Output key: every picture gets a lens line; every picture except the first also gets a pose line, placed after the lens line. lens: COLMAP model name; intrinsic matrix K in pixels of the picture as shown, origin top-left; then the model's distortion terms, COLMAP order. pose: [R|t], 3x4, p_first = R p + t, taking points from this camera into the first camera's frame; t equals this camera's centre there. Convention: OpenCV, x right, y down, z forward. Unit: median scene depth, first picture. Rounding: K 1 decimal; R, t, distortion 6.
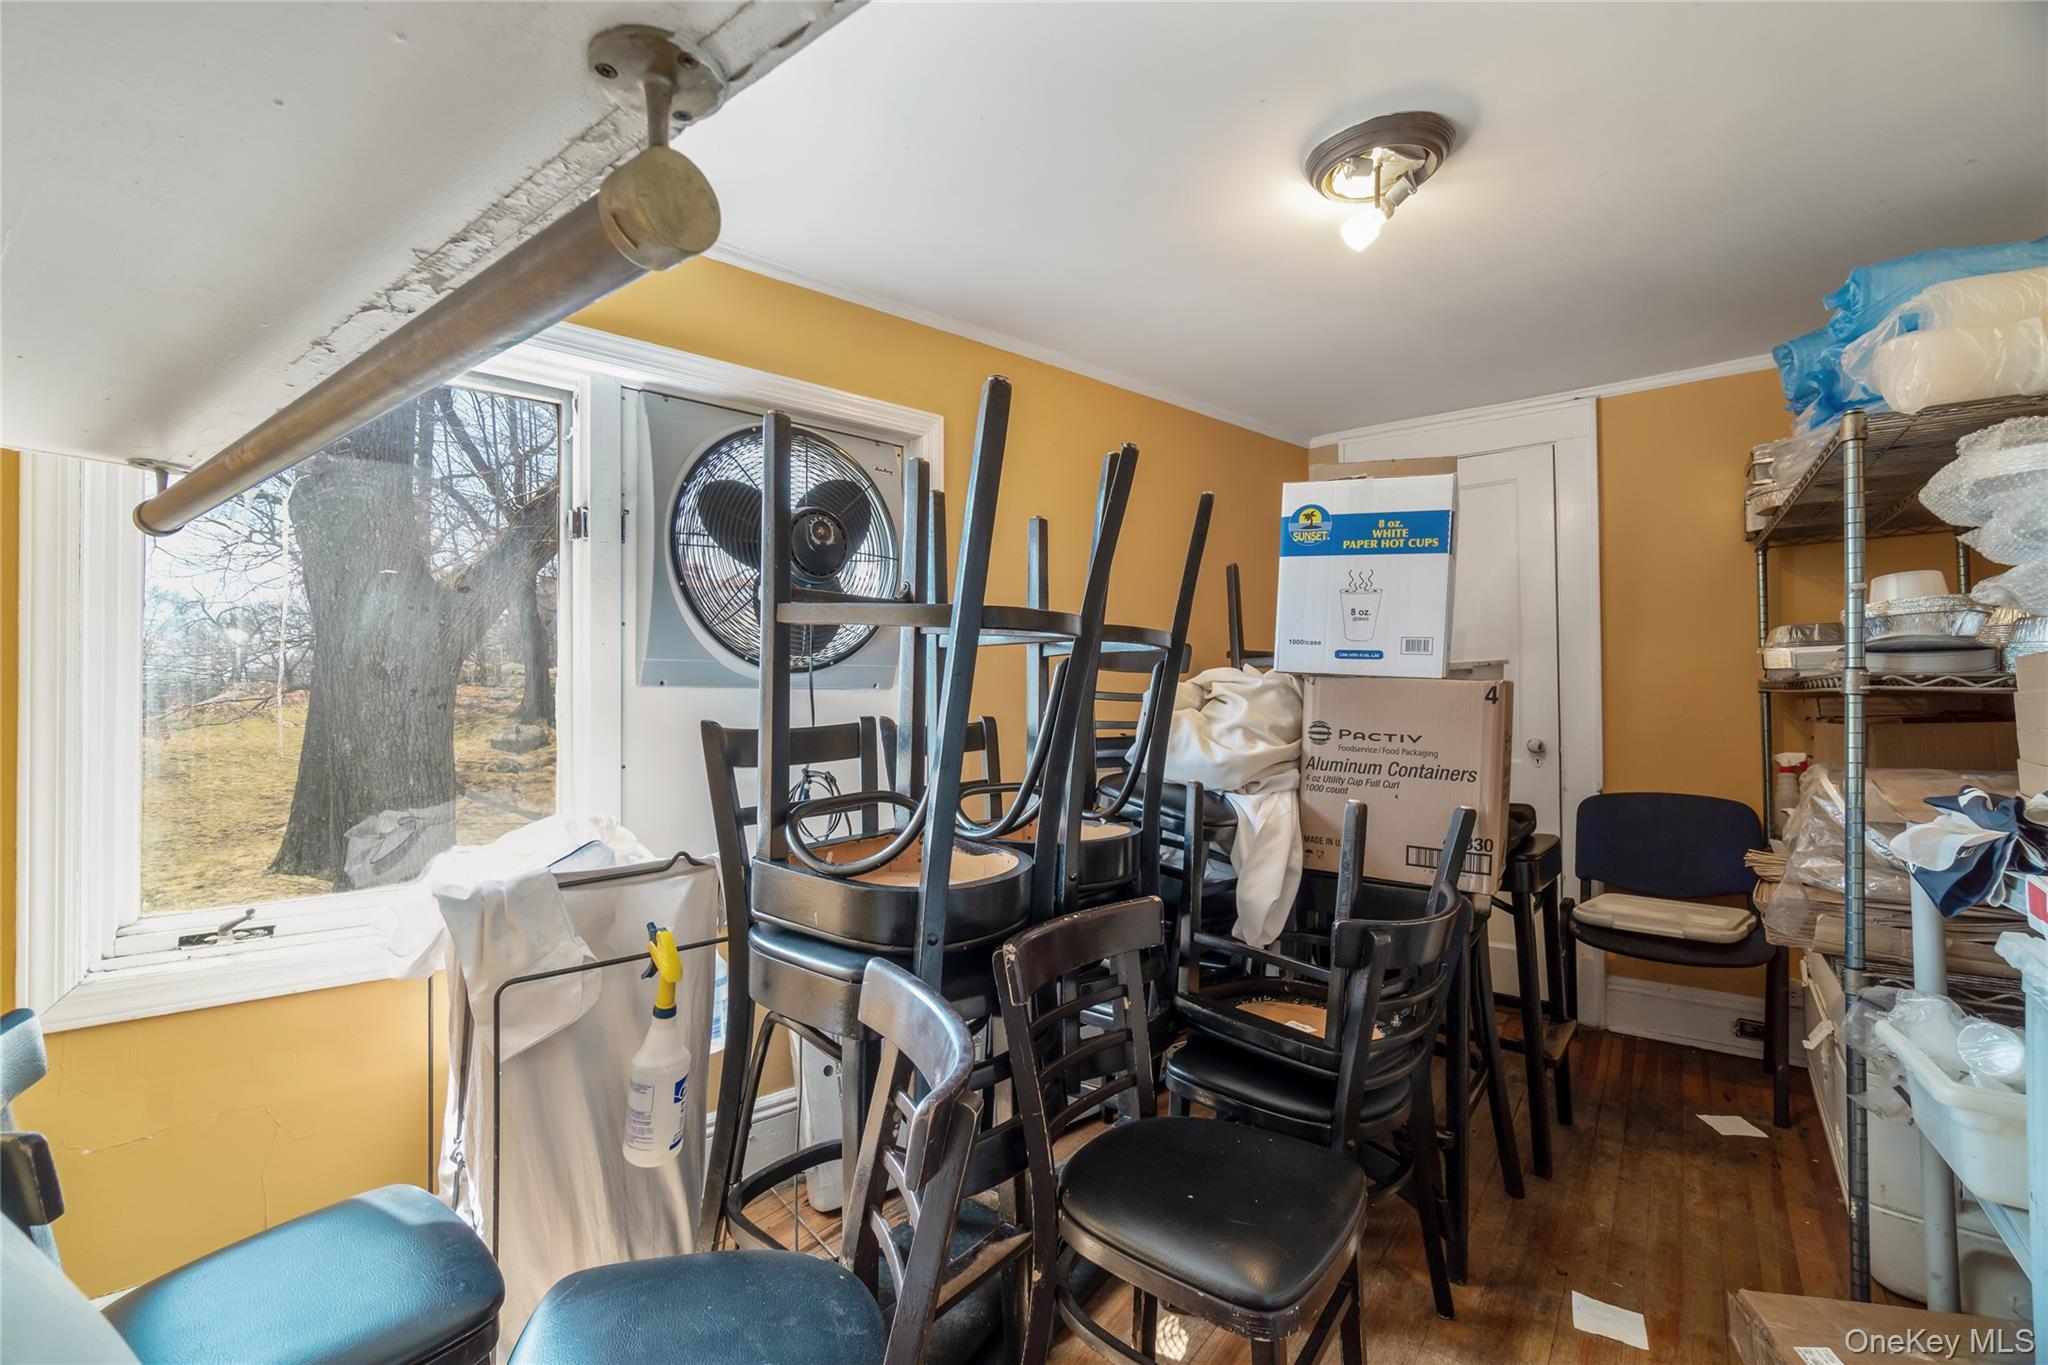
lens RADIAL K [[943.9, 0, 1017.7], [0, 943.9, 682.8], [0, 0, 1]] dist [0.004684, 0.000843]
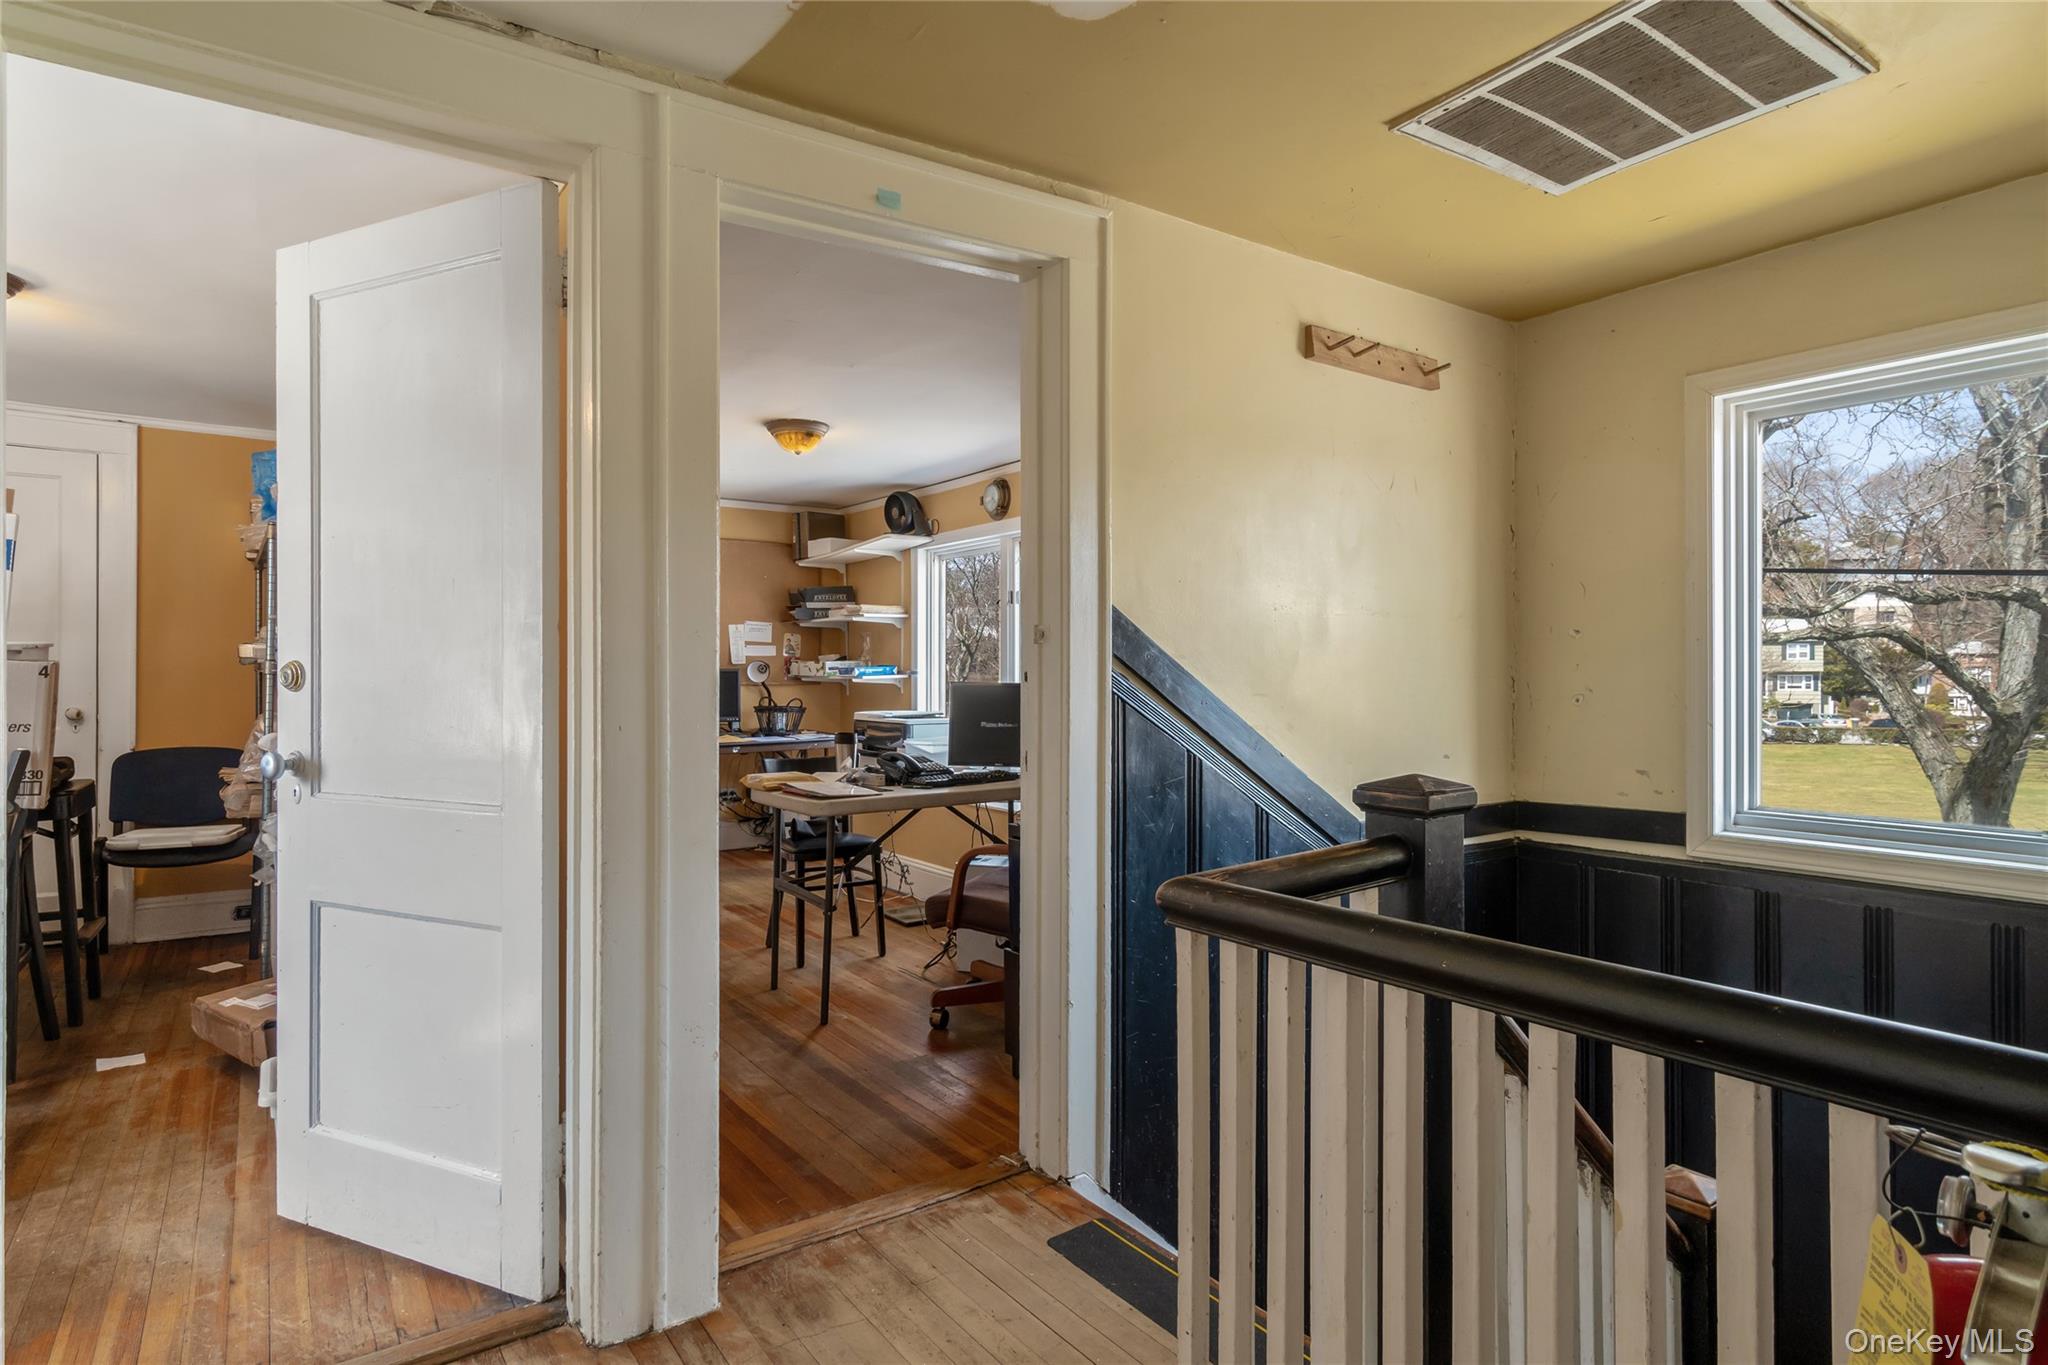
lens RADIAL K [[1123.8, 0, 1006.5], [0, 1123.8, 666.1], [0, 0, 1]] dist [-0.013537, -0.000358]
pose [[0.362632, 0.010318, 0.931875, -0.402568], [-0.019866, 0.999797, -0.003339, -0.014069], [-0.931721, -0.017302, 0.362763, -0.724613]]
